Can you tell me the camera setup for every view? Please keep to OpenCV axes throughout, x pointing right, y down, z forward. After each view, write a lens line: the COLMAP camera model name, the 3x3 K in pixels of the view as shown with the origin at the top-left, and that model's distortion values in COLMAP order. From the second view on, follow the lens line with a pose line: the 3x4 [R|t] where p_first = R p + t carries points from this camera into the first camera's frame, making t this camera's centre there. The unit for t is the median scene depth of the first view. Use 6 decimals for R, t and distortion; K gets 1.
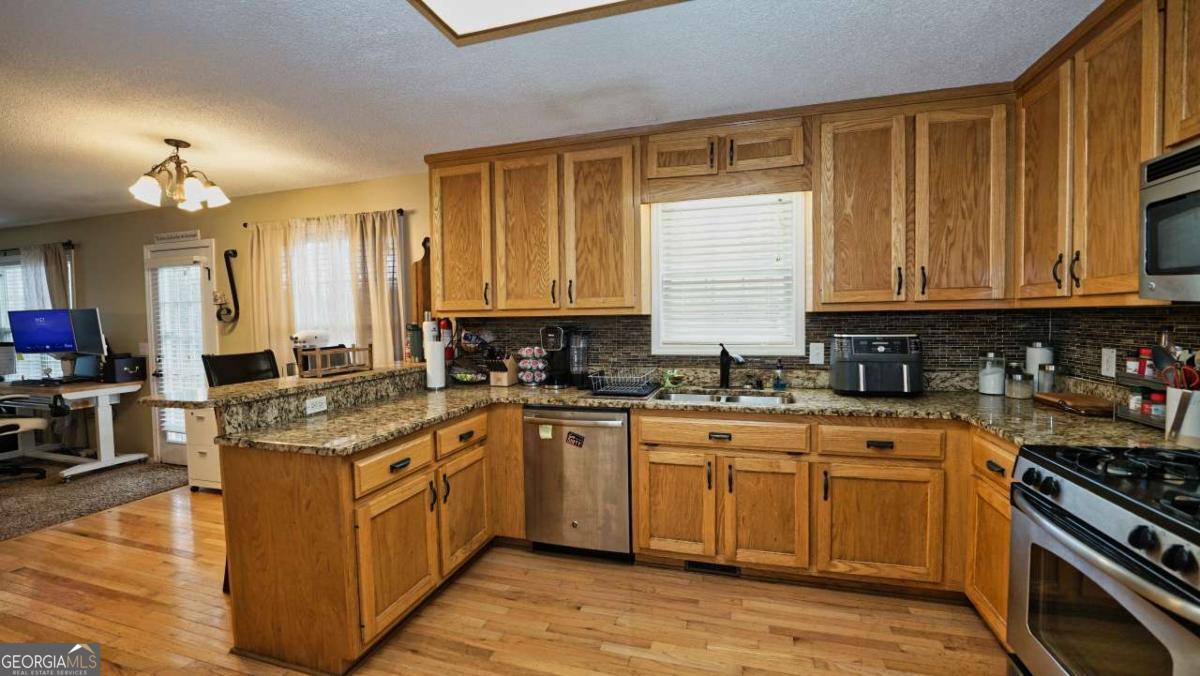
lens RADIAL K [[481.4, 0, 601.5], [0, 481.4, 337.7], [0, 0, 1]] dist [-0.026254, 0.000888]
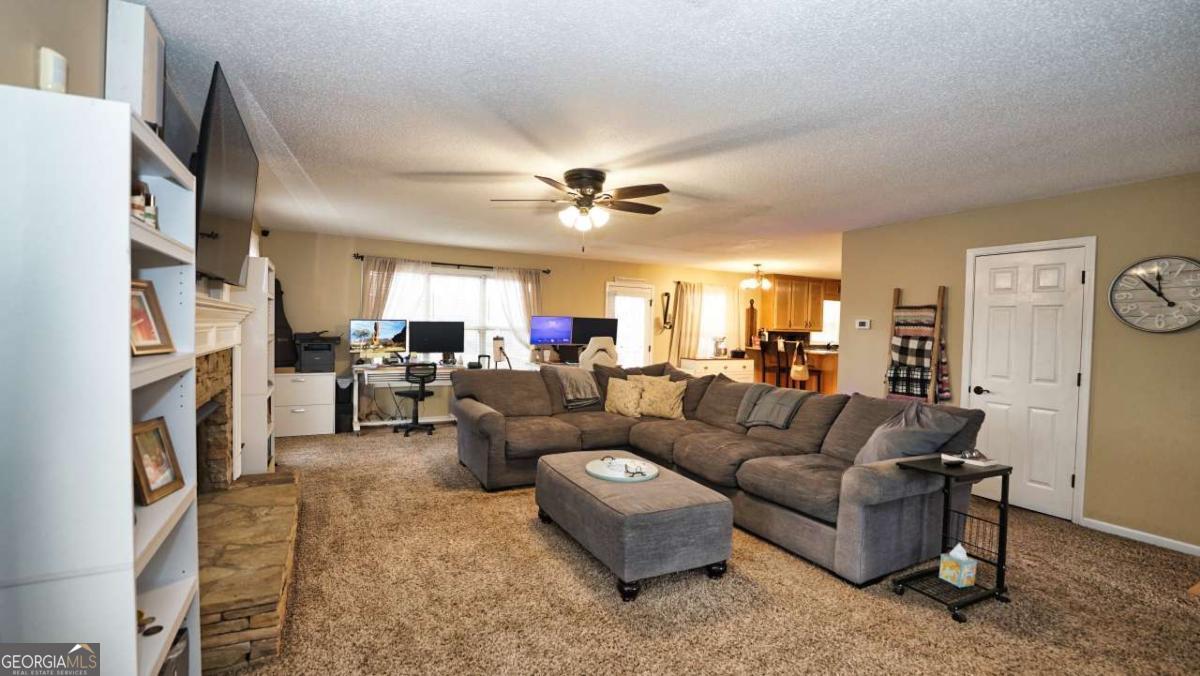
lens RADIAL K [[506.6, 0, 594.3], [0, 506.6, 336.2], [0, 0, 1]] dist [-0.000195, -0.000001]
pose [[0.712491, 0.018593, 0.701435, -3.528240], [-0.004684, 0.999753, -0.021743, 0.063120], [-0.701666, 0.012206, 0.712402, -0.416920]]
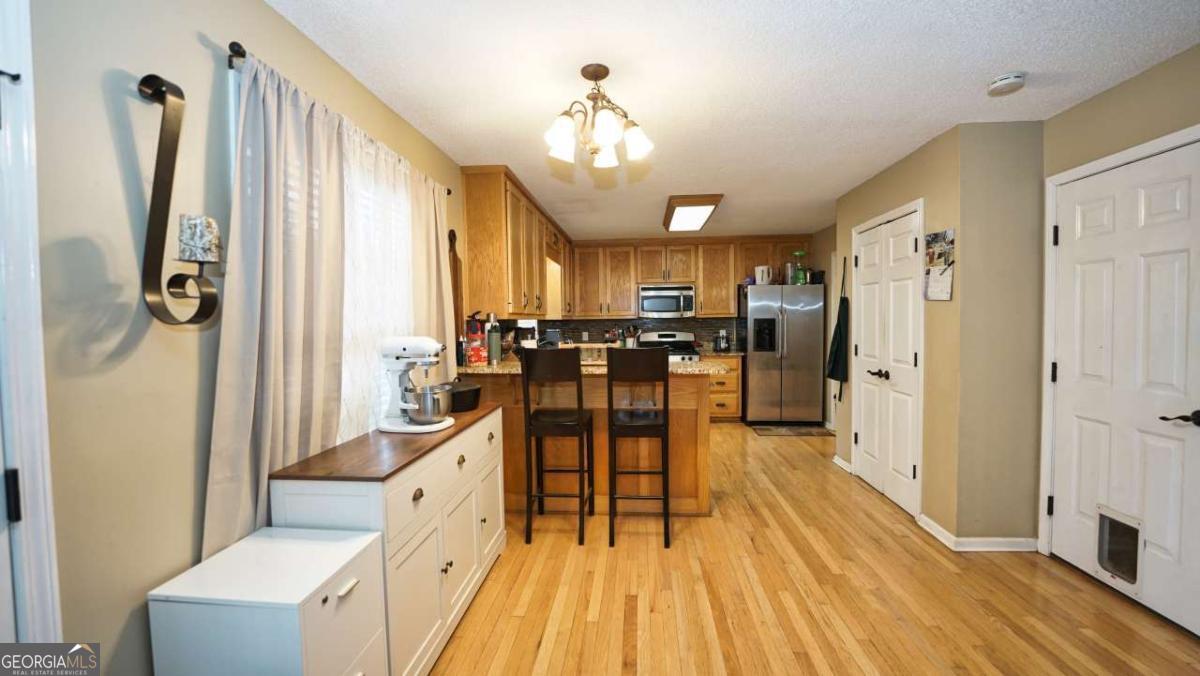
lens RADIAL K [[481.4, 0, 597.7], [0, 481.4, 337.4], [0, 0, 1]] dist [-0.026254, 0.000888]
pose [[-0.196324, -0.016910, 0.980393, -1.597055], [0.058683, 0.997856, 0.028963, -0.023696], [-0.978782, 0.063219, -0.194911, 1.134943]]
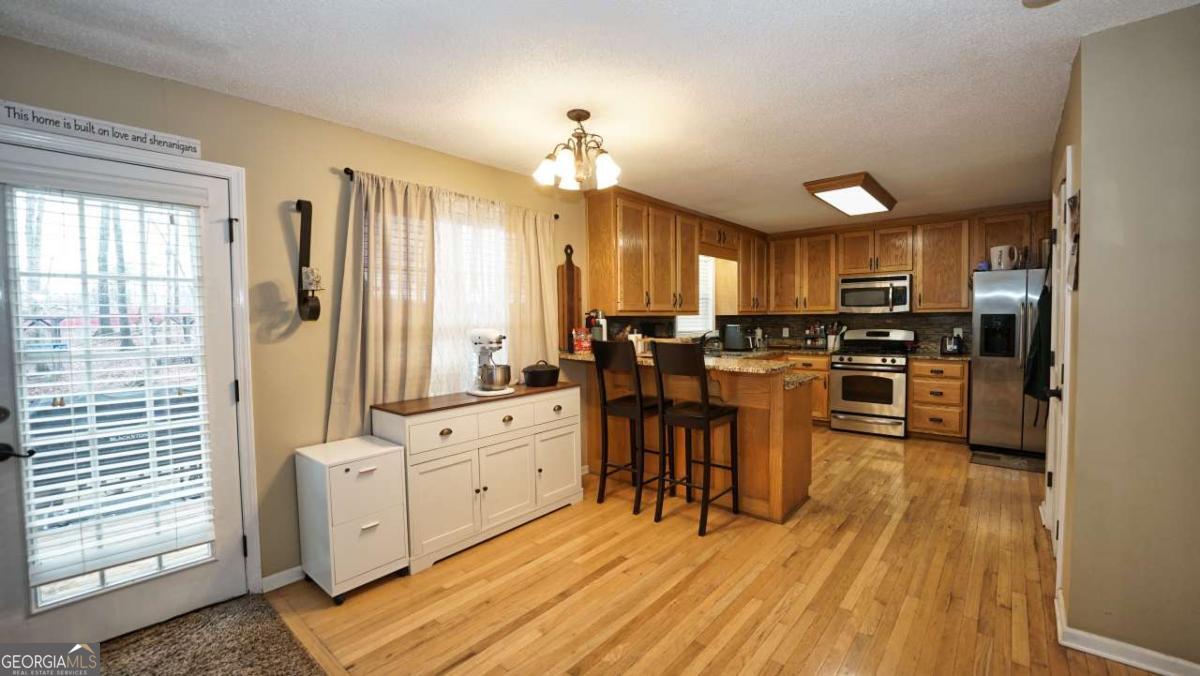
lens RADIAL K [[481.4, 0, 601.0], [0, 481.4, 336.8], [0, 0, 1]] dist [-0.026254, 0.000888]
pose [[0.410290, -0.026587, 0.911567, -1.681173], [0.044367, 0.998973, 0.009167, -0.000679], [-0.910875, 0.036683, 0.411048, 0.585841]]
